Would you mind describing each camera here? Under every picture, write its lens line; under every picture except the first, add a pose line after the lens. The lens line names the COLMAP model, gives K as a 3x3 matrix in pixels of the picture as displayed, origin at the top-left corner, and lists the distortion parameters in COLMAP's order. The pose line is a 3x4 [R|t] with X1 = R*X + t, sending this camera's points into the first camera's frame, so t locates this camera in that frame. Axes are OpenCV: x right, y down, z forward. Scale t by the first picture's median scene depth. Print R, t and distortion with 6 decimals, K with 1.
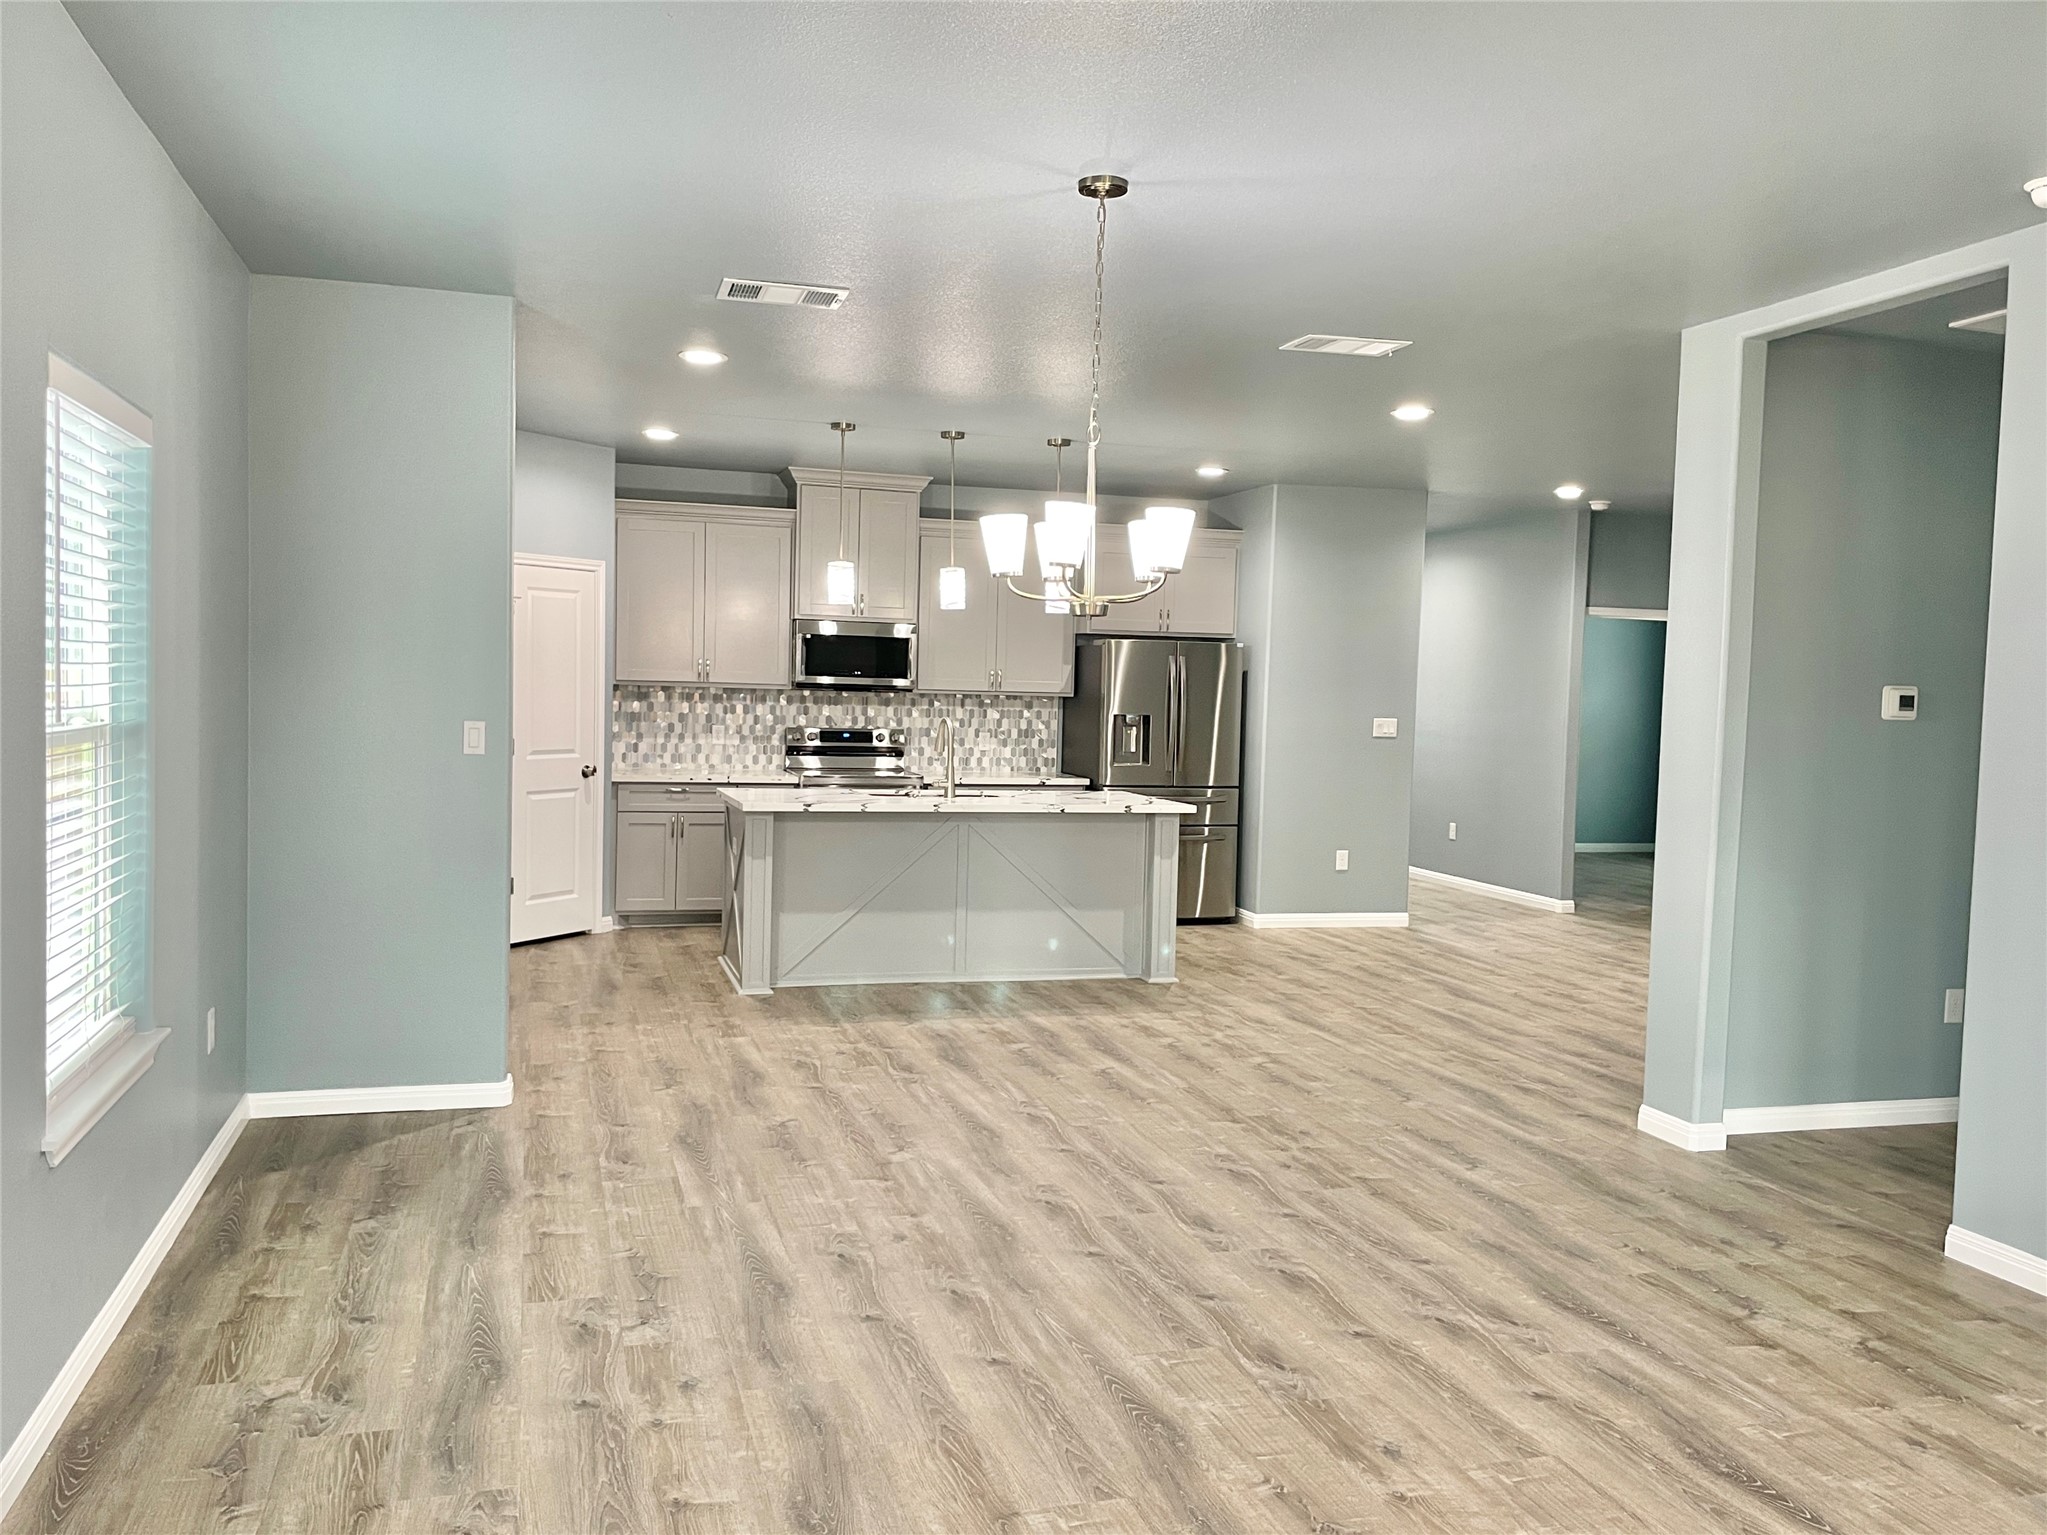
lens RADIAL K [[1545.2, 0, 1012.7], [0, 1545.2, 794.5], [0, 0, 1]] dist [0.110964, -0.155279]
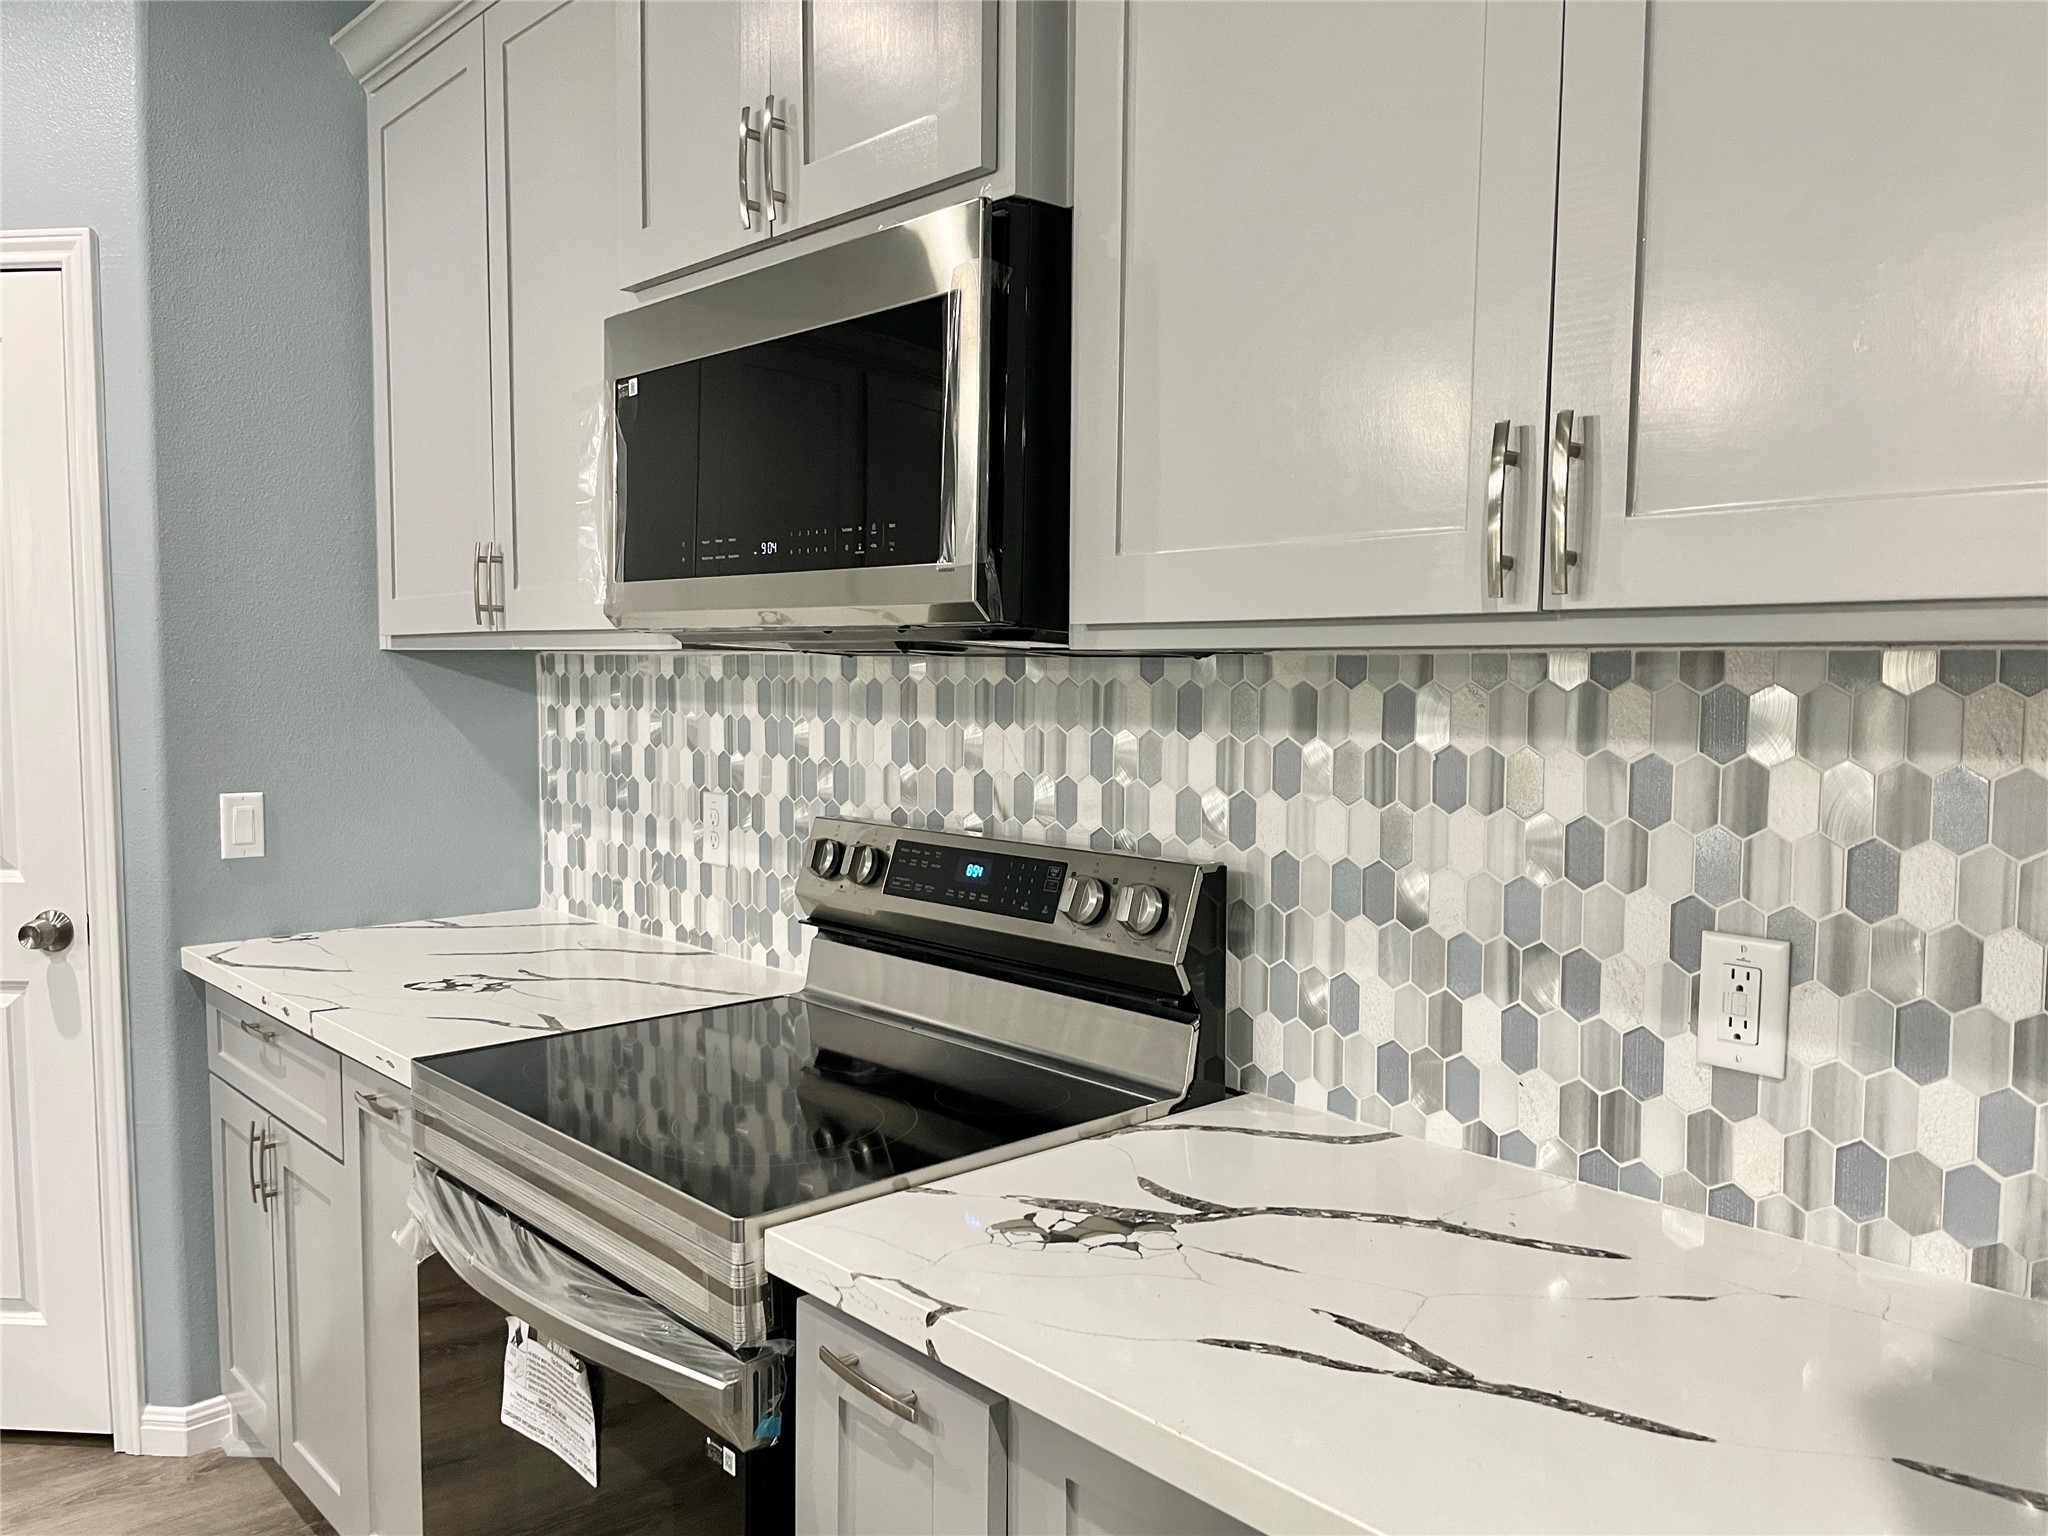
lens RADIAL K [[1545.9, 0, 1013.2], [0, 1545.9, 795.0], [0, 0, 1]] dist [0.110964, -0.155279]
pose [[0.447288, 0.049772, -0.893004, 0.076632], [-0.058628, 0.997935, 0.026255, -0.054287], [0.892466, 0.040612, 0.449283, 0.916988]]
